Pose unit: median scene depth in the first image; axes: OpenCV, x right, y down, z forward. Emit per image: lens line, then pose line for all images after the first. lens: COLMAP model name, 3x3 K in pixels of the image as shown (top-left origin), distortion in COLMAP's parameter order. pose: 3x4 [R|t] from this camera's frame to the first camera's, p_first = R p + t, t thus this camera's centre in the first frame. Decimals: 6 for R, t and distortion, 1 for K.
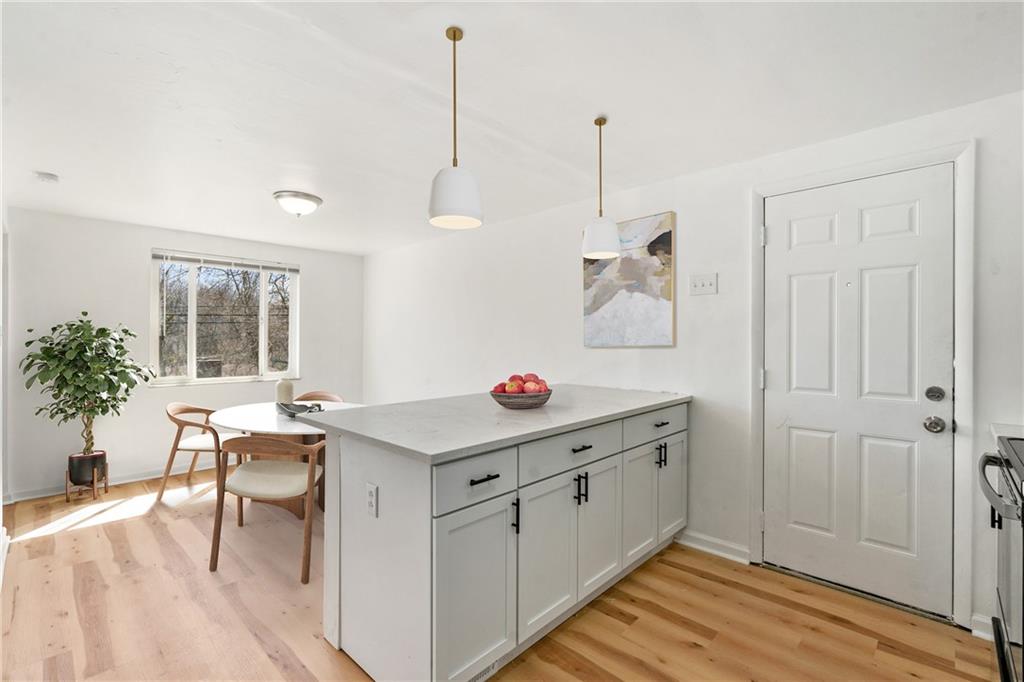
lens RADIAL K [[463.1, 0, 508.6], [0, 463.1, 338.8], [0, 0, 1]] dist [-0.001192, -0.000482]
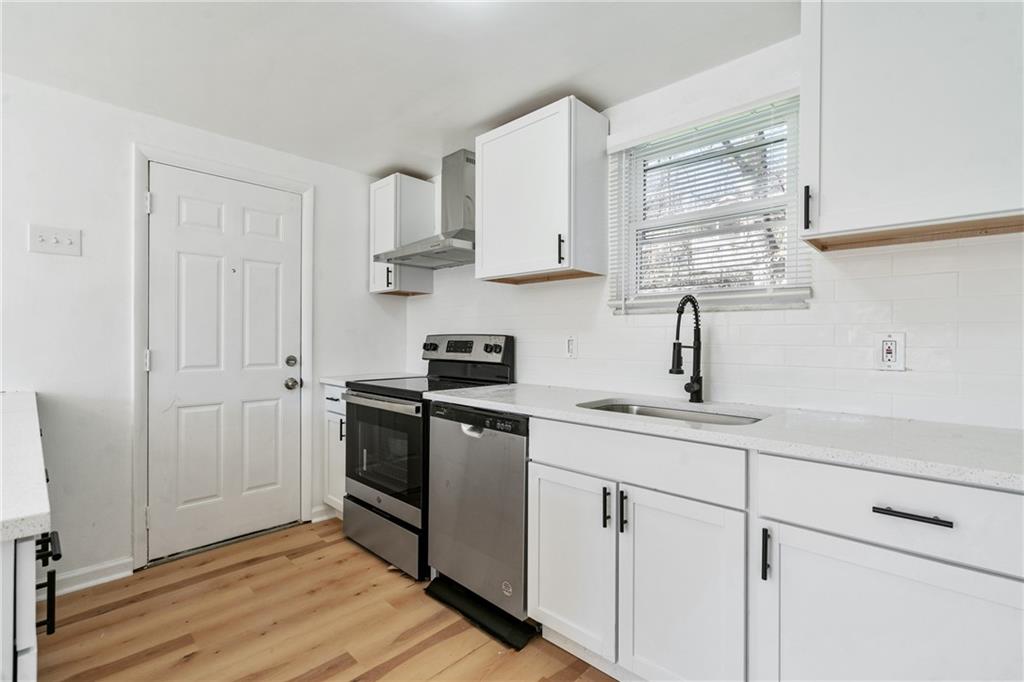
lens RADIAL K [[463.1, 0, 508.6], [0, 463.1, 338.8], [0, 0, 1]] dist [-0.001192, -0.000482]
pose [[-0.005062, -0.000979, 0.999987, -0.402119], [-0.004700, 0.999988, 0.000955, 0.044968], [-0.999976, -0.004695, -0.005066, 0.335284]]
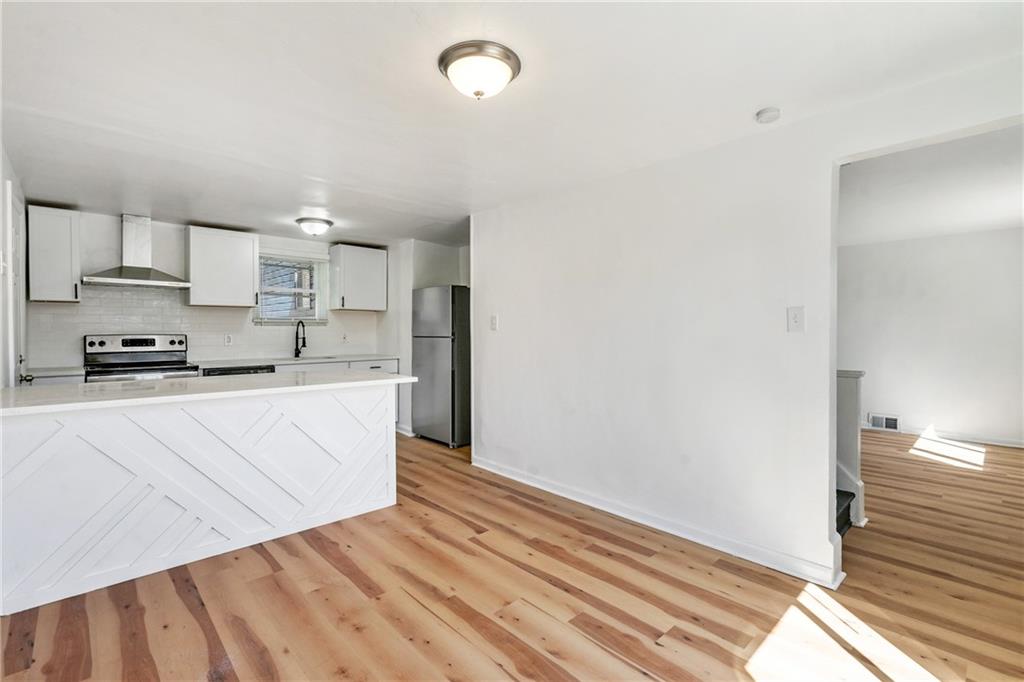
lens RADIAL K [[463.1, 0, 508.6], [0, 463.1, 338.8], [0, 0, 1]] dist [-0.001192, -0.000482]
pose [[-0.998690, 0.000069, 0.051165, -0.768609], [0.001019, 0.999827, 0.018547, 0.019783], [-0.051155, 0.018575, -0.998518, 2.269209]]
